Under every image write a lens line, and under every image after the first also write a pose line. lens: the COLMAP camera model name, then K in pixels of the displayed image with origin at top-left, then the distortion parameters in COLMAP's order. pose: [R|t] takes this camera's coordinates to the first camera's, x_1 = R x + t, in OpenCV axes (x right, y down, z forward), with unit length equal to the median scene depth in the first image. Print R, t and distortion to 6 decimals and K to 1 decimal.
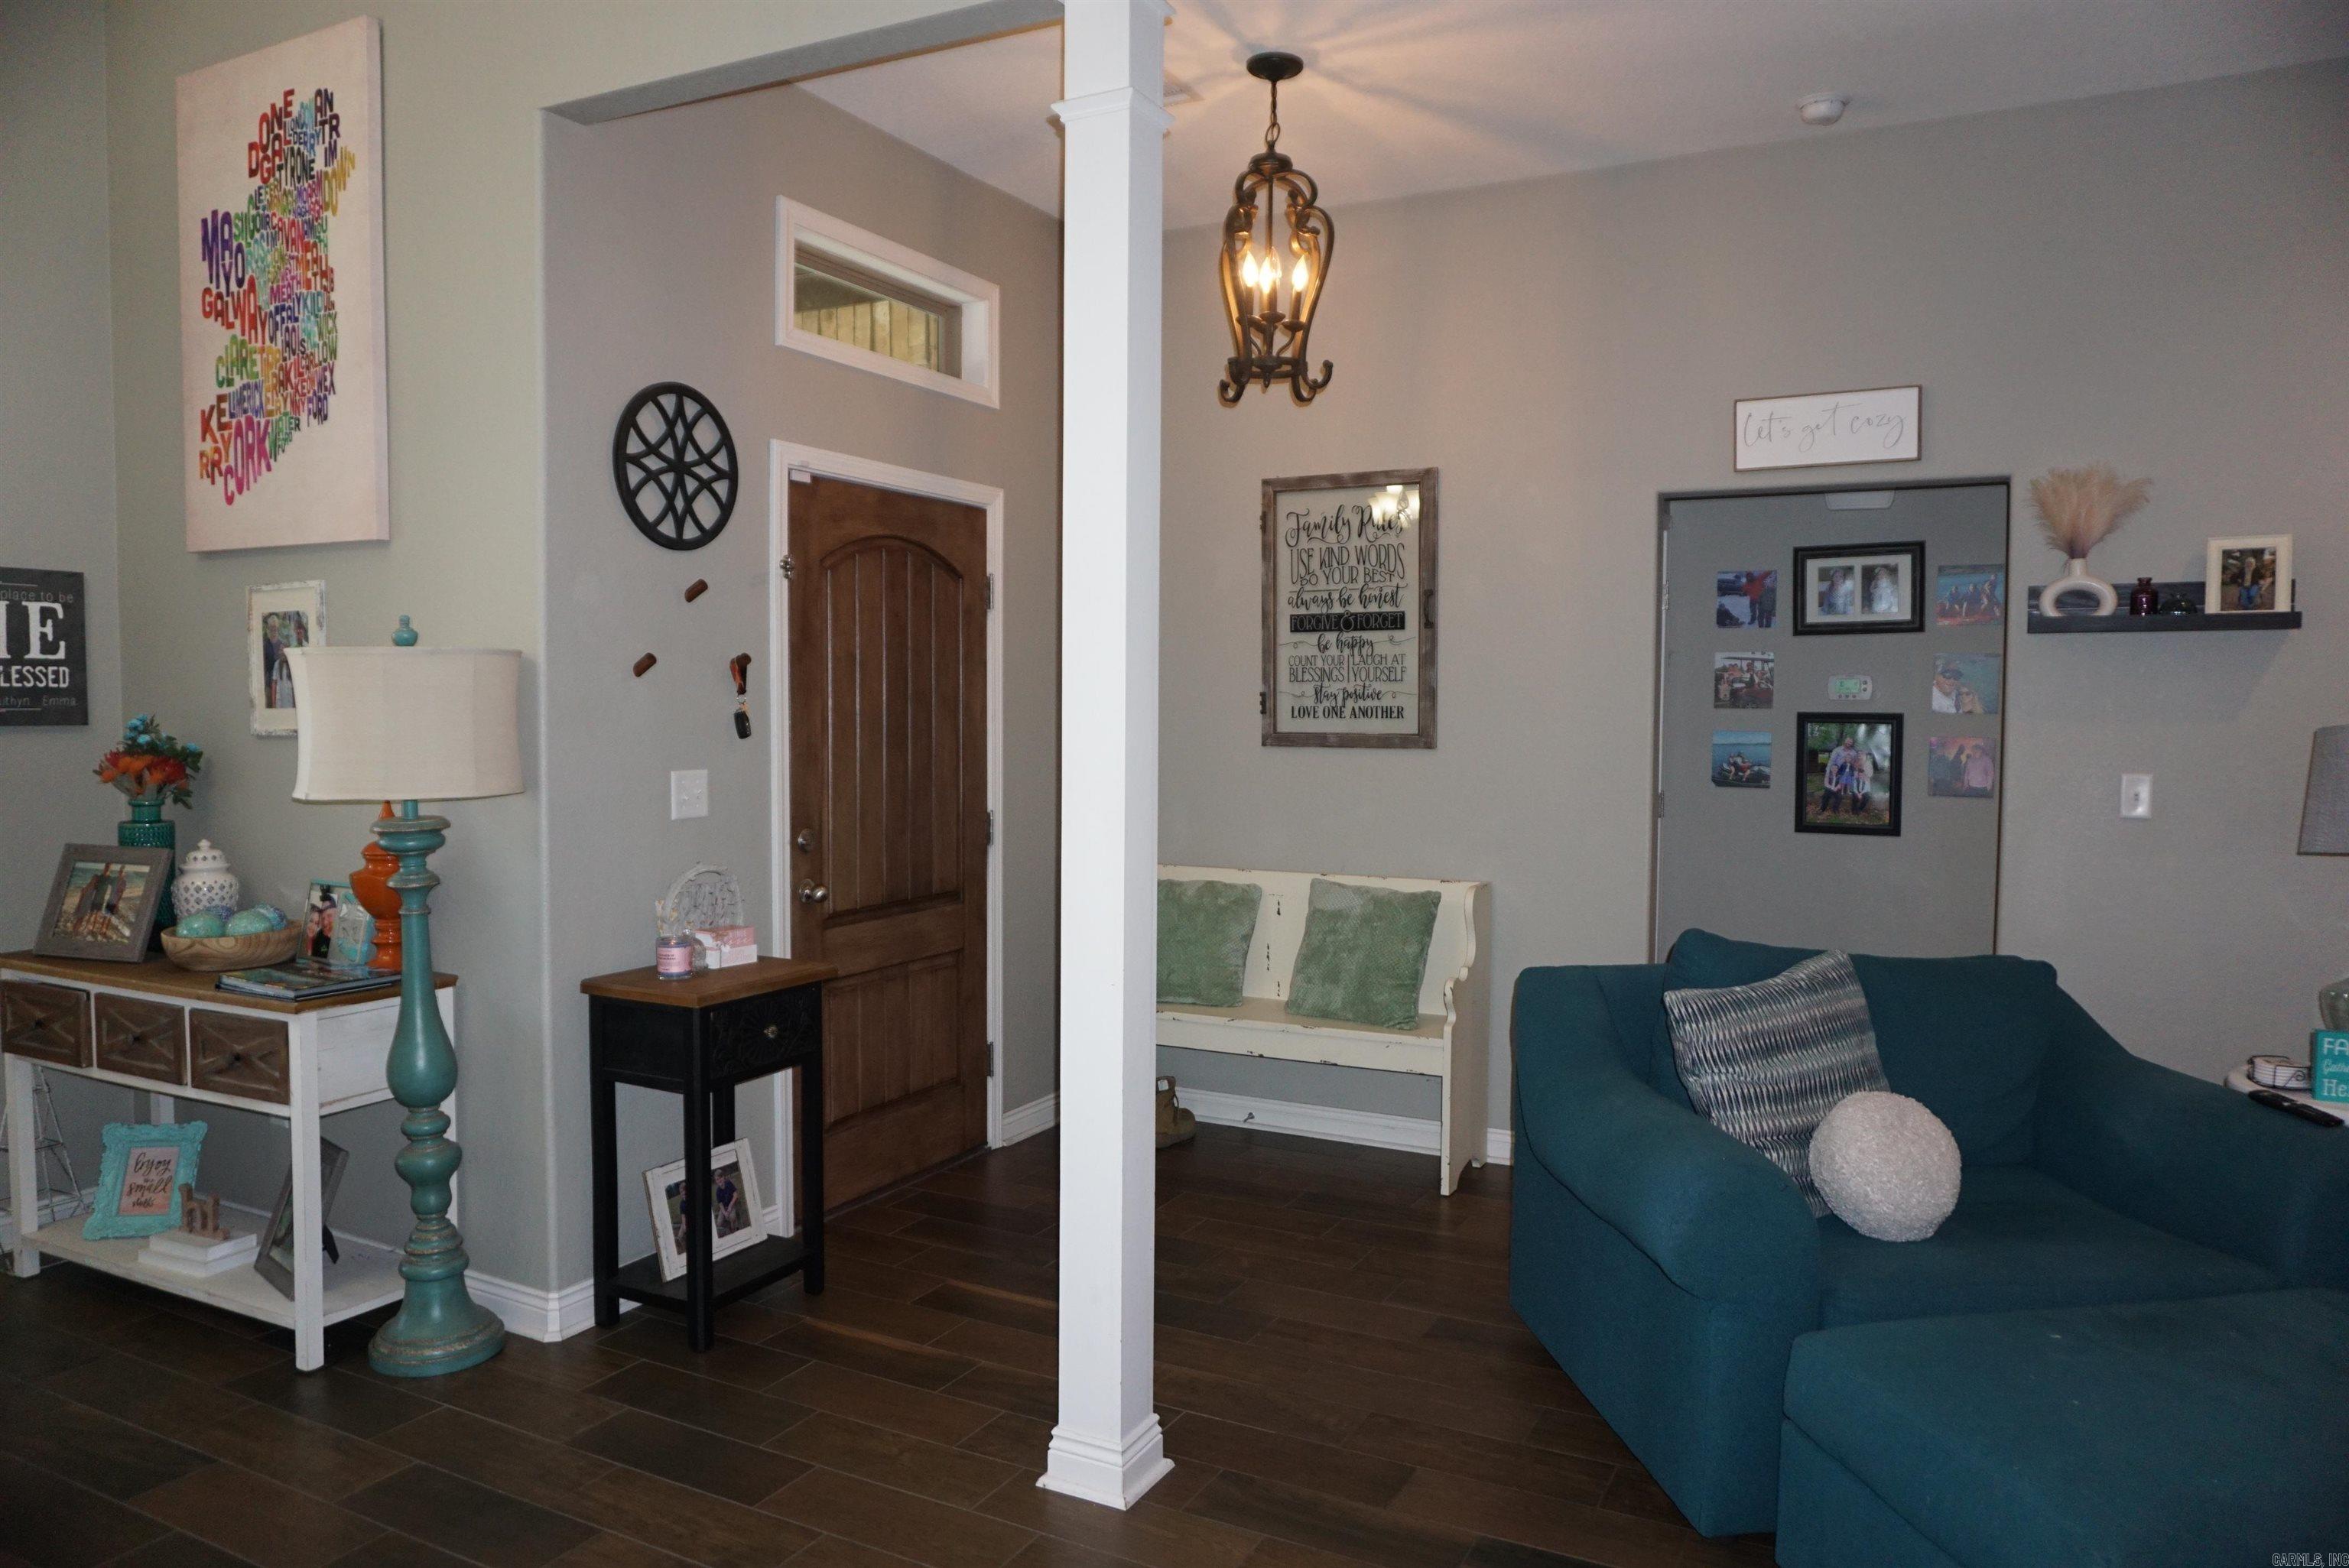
lens RADIAL K [[1565.0, 0, 1174.5], [0, 1565.0, 780.2], [0, 0, 1]] dist [-0.050479, 0.032531]
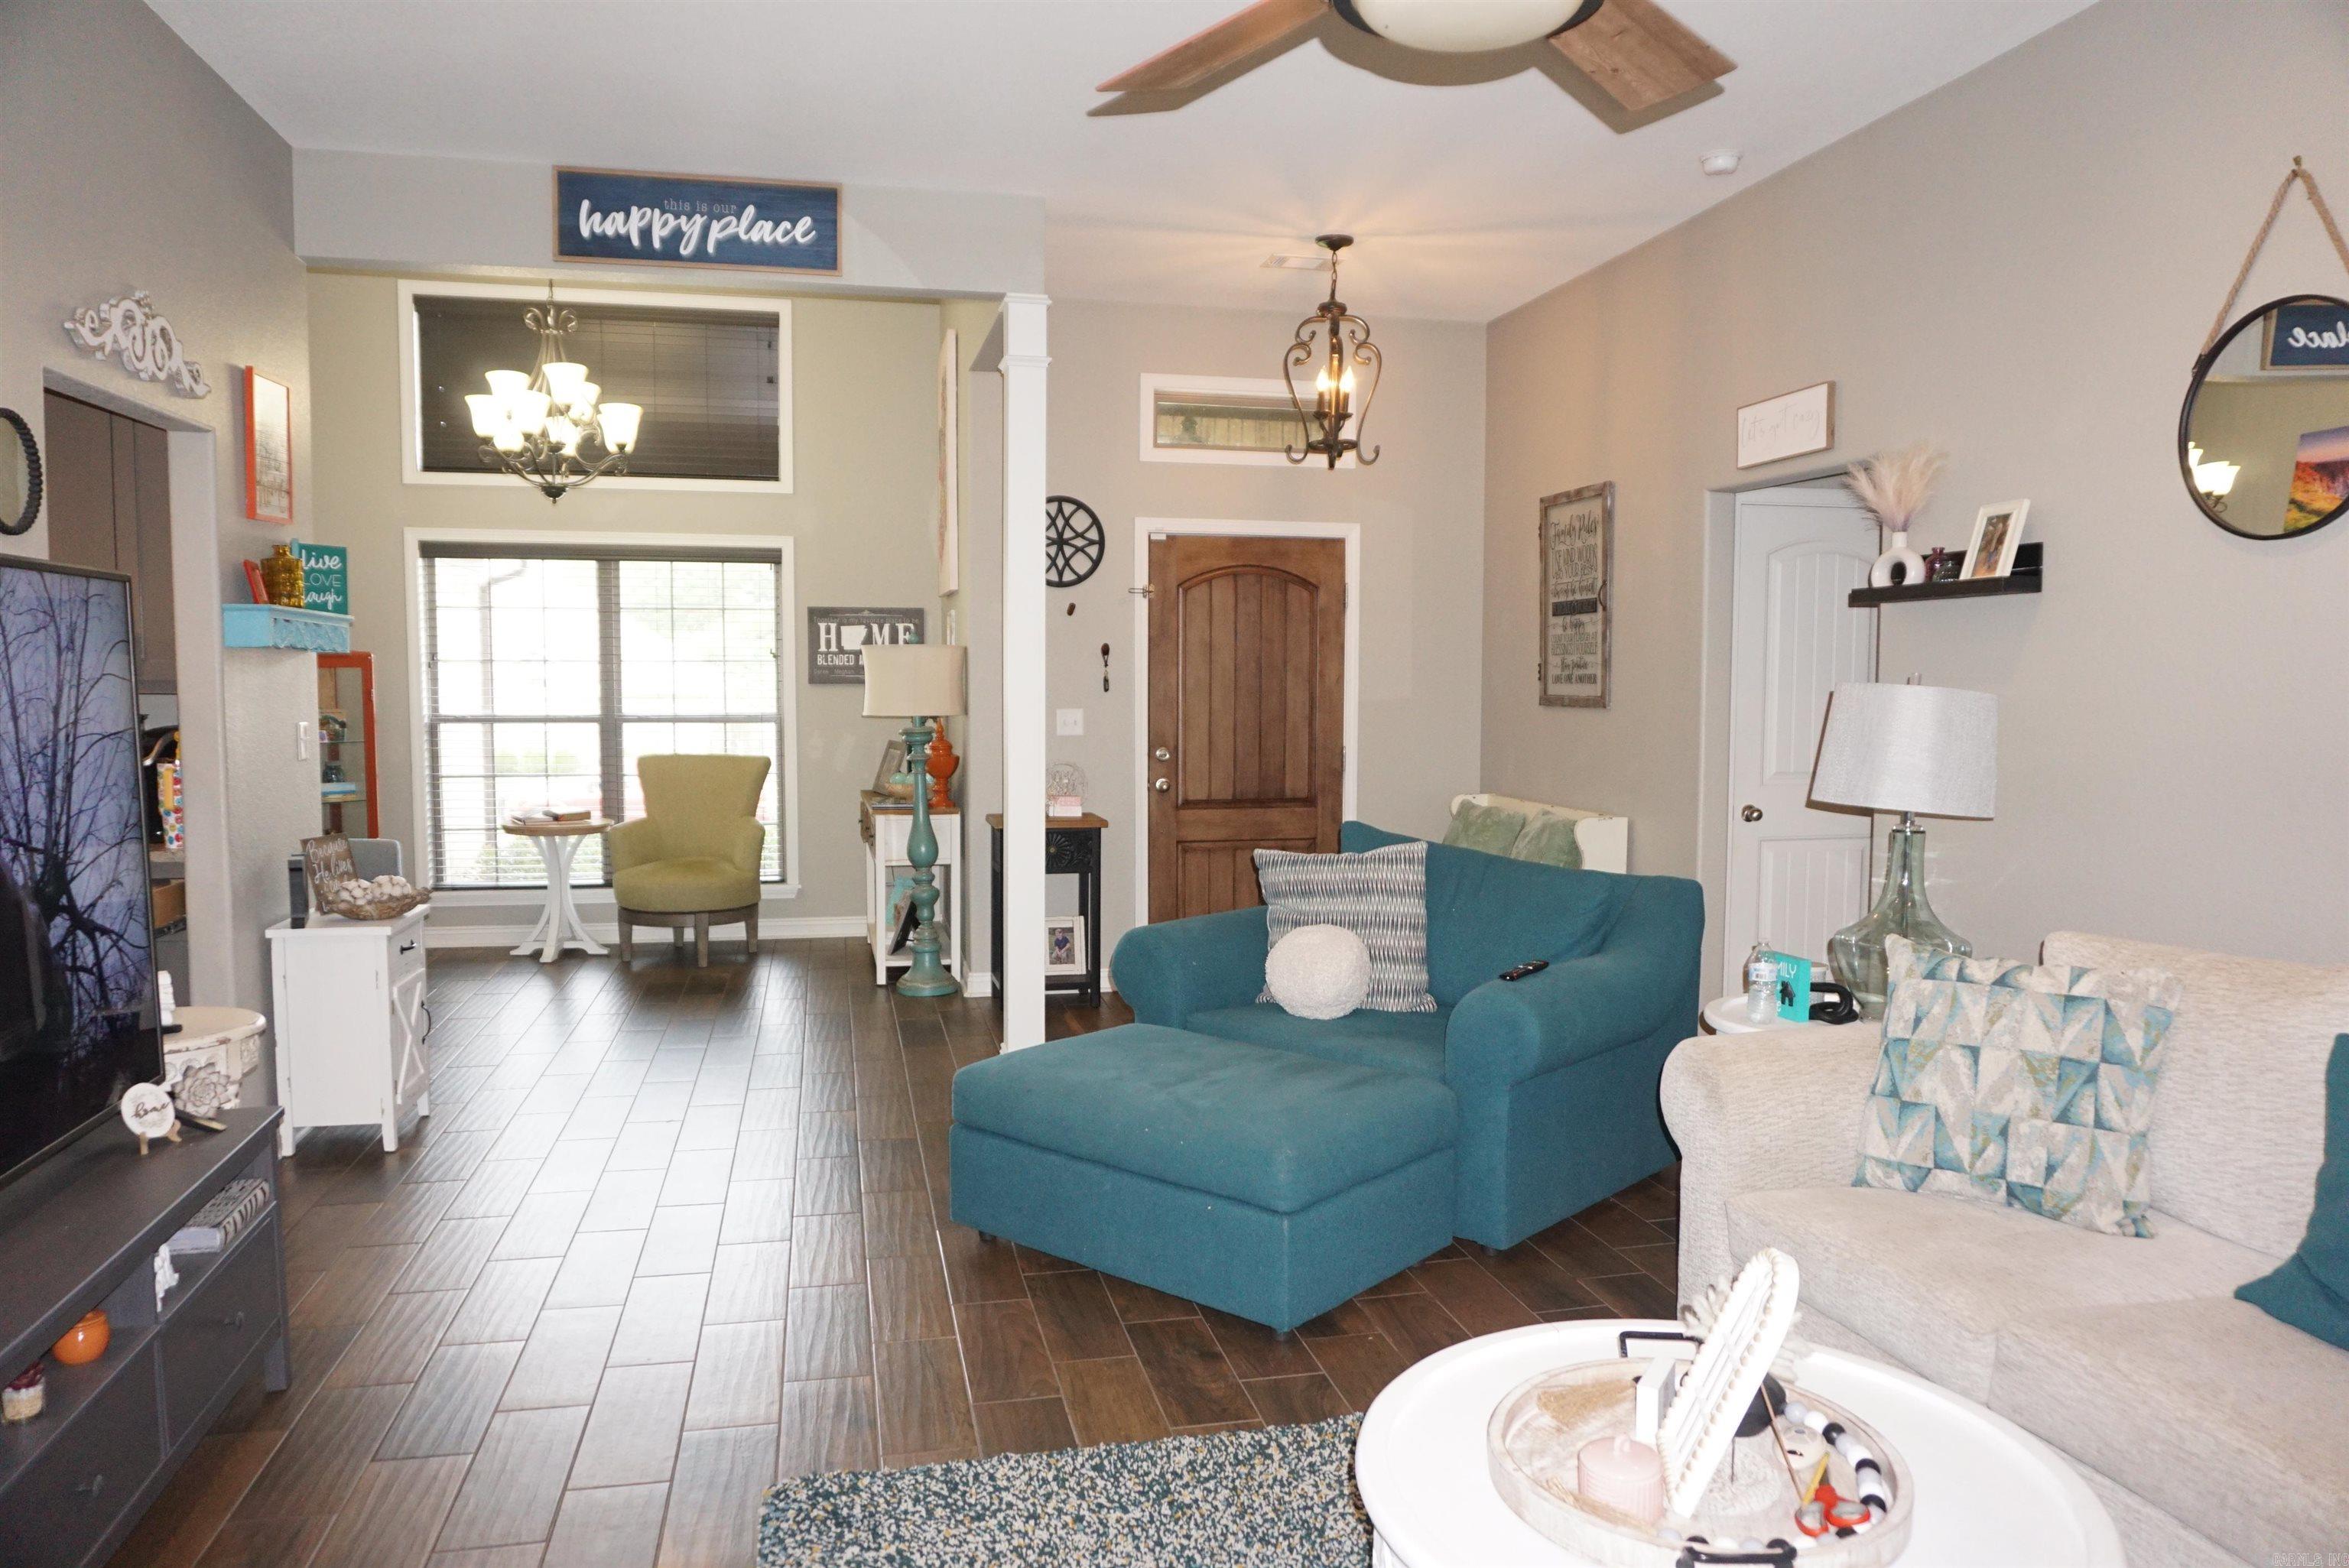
lens RADIAL K [[1565.0, 0, 1185.3], [0, 1565.0, 791.3], [0, 0, 1]] dist [-0.050479, 0.032531]
pose [[0.649091, 0.054184, -0.758778, 1.091559], [-0.037684, 0.998526, 0.039068, 0.012059], [0.759777, 0.003235, 0.650176, -0.070638]]
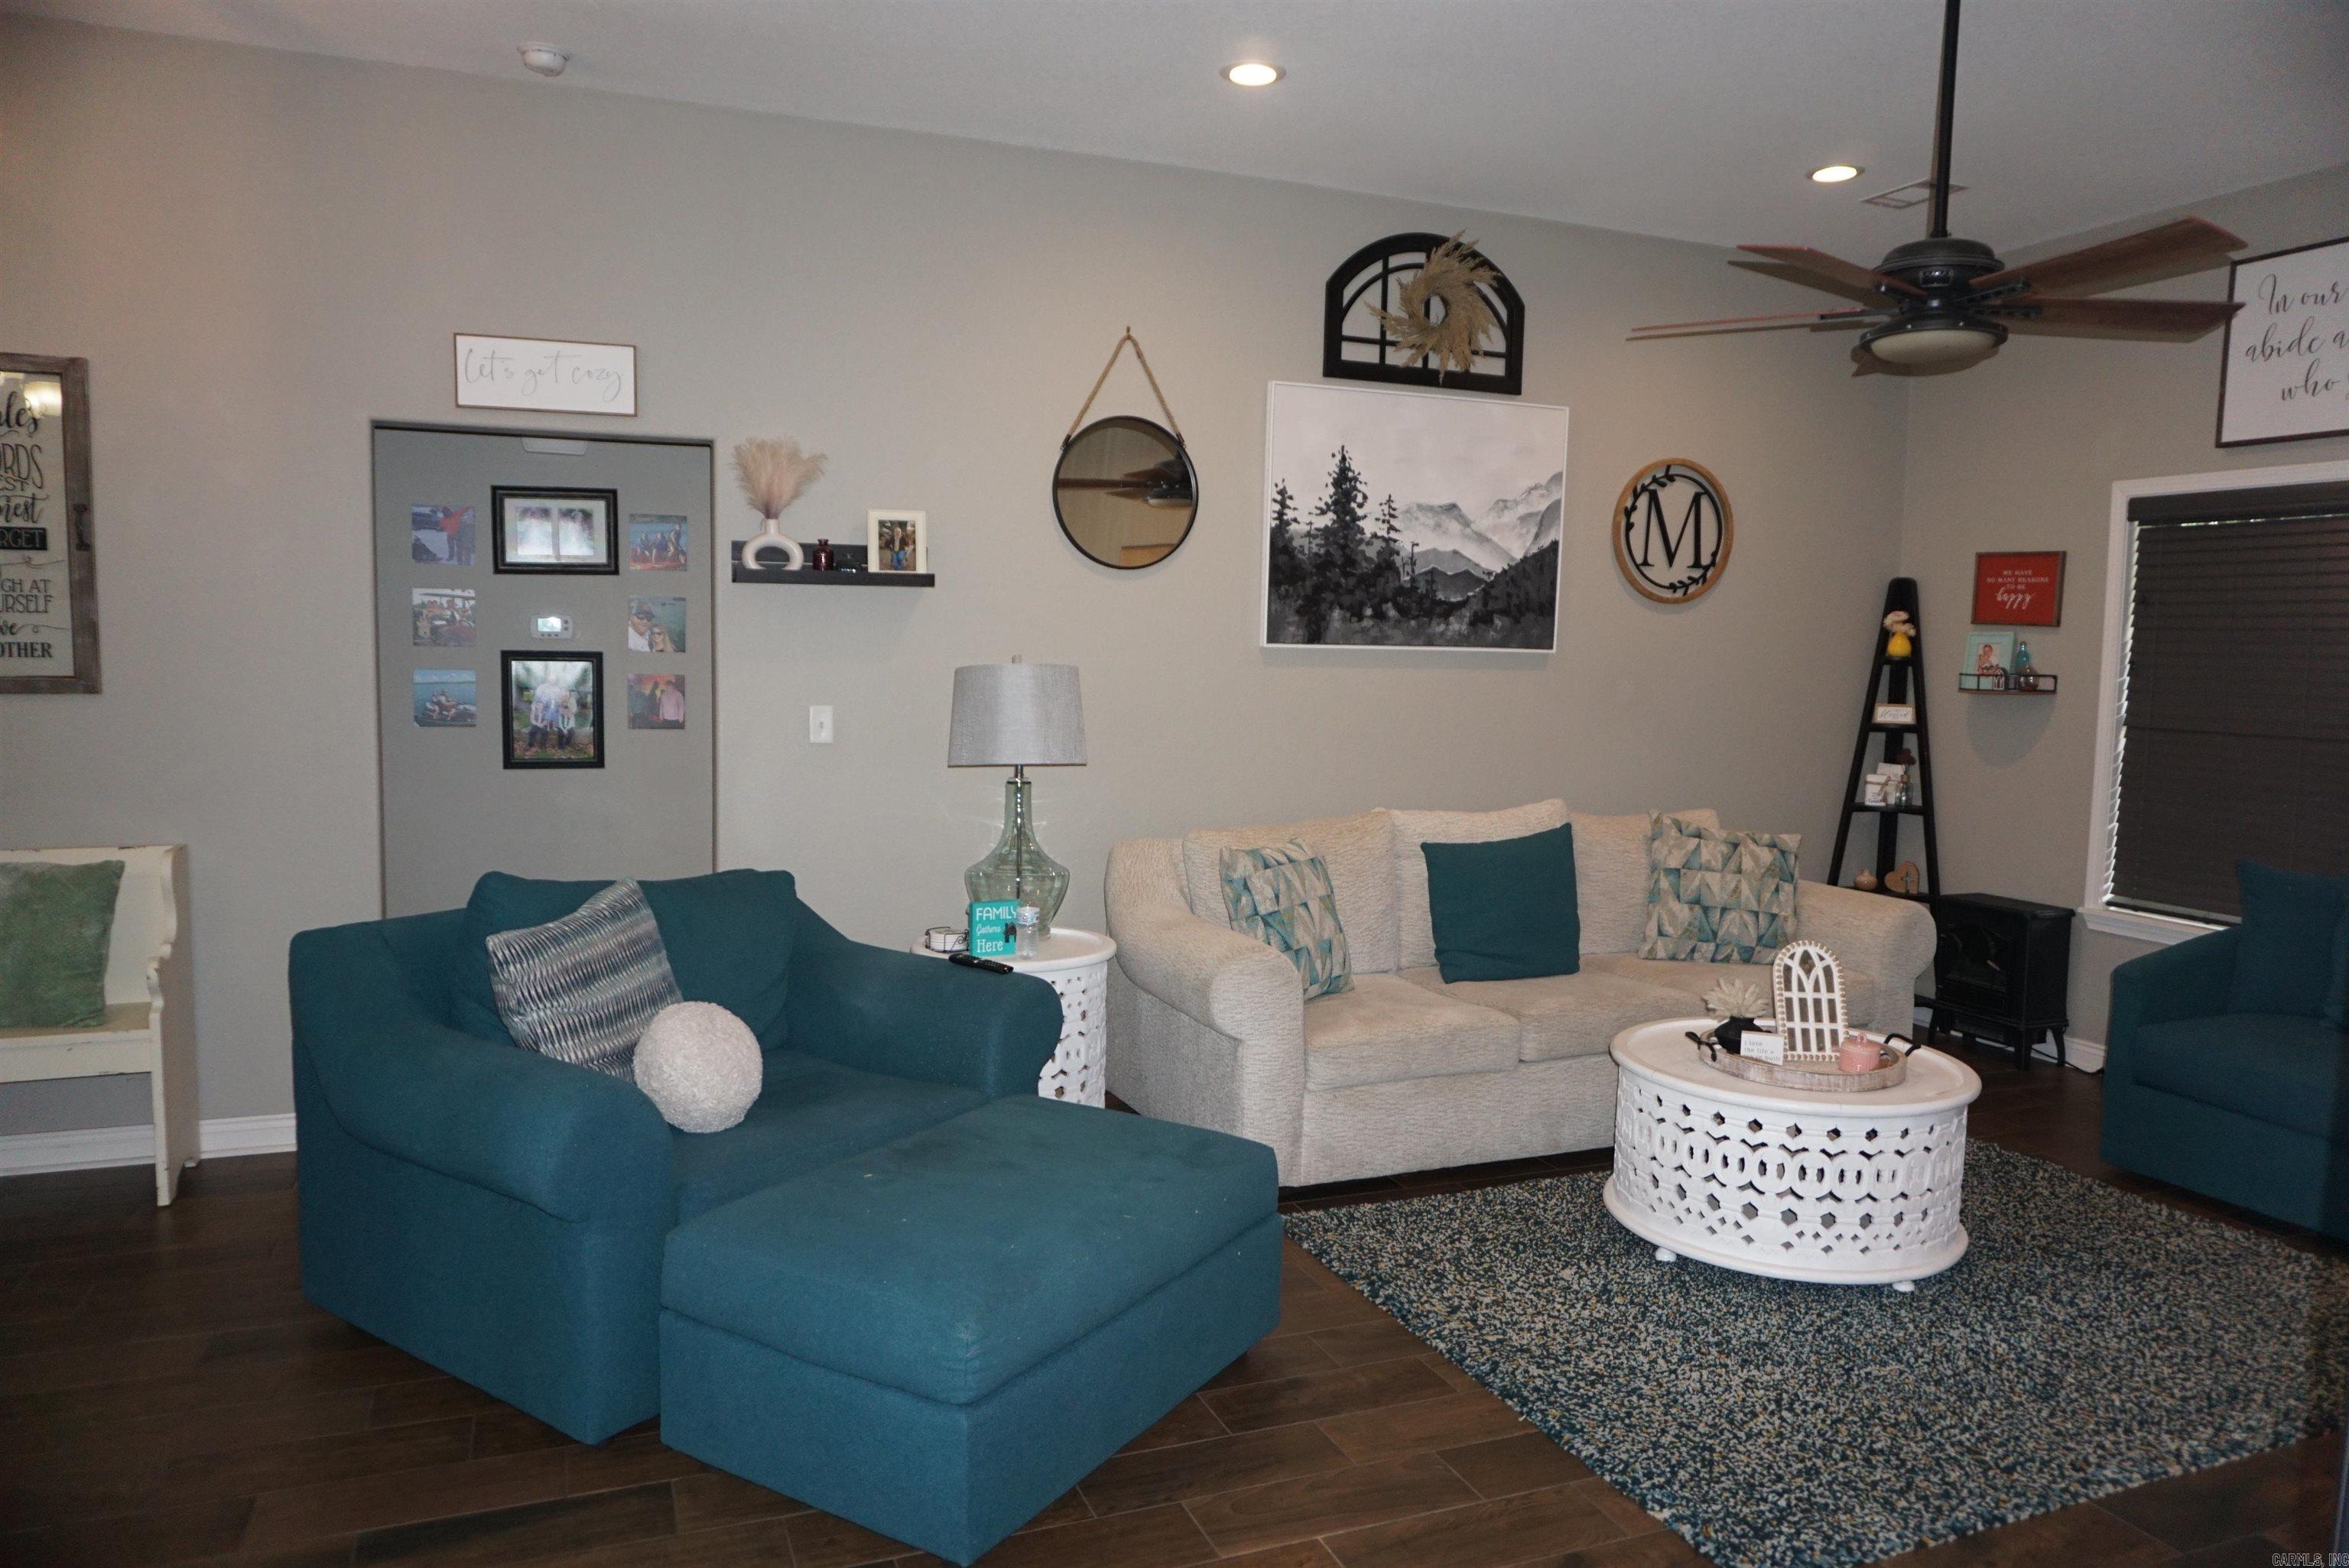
lens RADIAL K [[1565.0, 0, 1176.8], [0, 1565.0, 781.9], [0, 0, 1]] dist [-0.050479, 0.032531]
pose [[0.652792, -0.057661, 0.755339, -0.104633], [0.023207, 0.998153, 0.056141, -0.006622], [-0.757181, -0.019119, 0.652925, 0.012709]]
